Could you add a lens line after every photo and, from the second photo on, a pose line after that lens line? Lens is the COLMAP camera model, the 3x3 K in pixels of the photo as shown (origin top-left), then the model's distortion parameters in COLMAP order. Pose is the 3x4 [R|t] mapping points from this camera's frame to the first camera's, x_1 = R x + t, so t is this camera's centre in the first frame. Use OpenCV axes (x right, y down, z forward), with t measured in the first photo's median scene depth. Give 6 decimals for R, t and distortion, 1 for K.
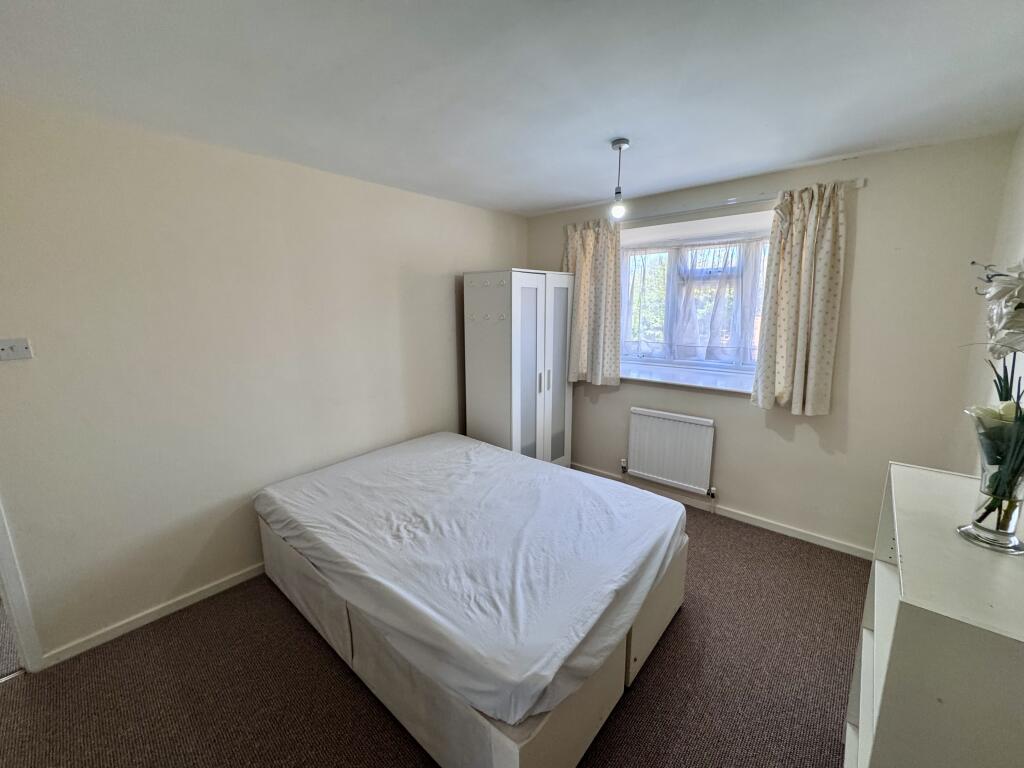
lens RADIAL K [[408.0, 0, 512.0], [0, 408.0, 384.0], [0, 0, 1]] dist [-0.000169, -0.000044]
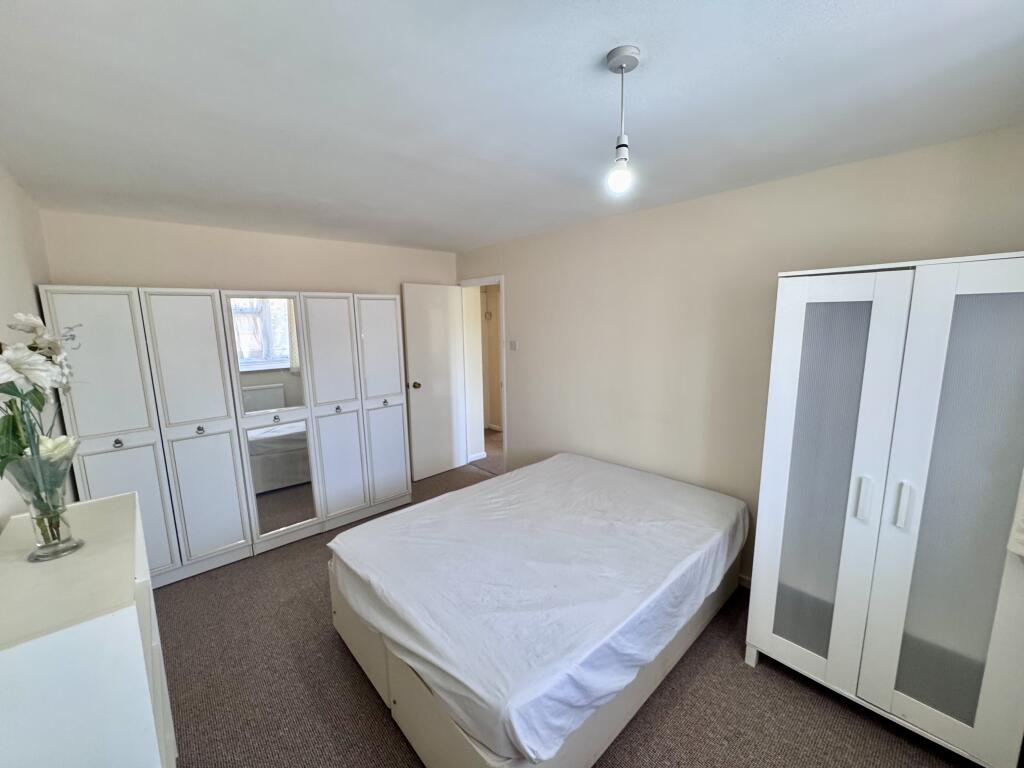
lens RADIAL K [[408.0, 0, 512.0], [0, 408.0, 384.0], [0, 0, 1]] dist [-0.000169, -0.000044]
pose [[-0.109532, 0.160707, -0.980906, 0.802698], [-0.179772, 0.967366, 0.178562, -0.205523], [0.977591, 0.195898, -0.077067, 0.872853]]
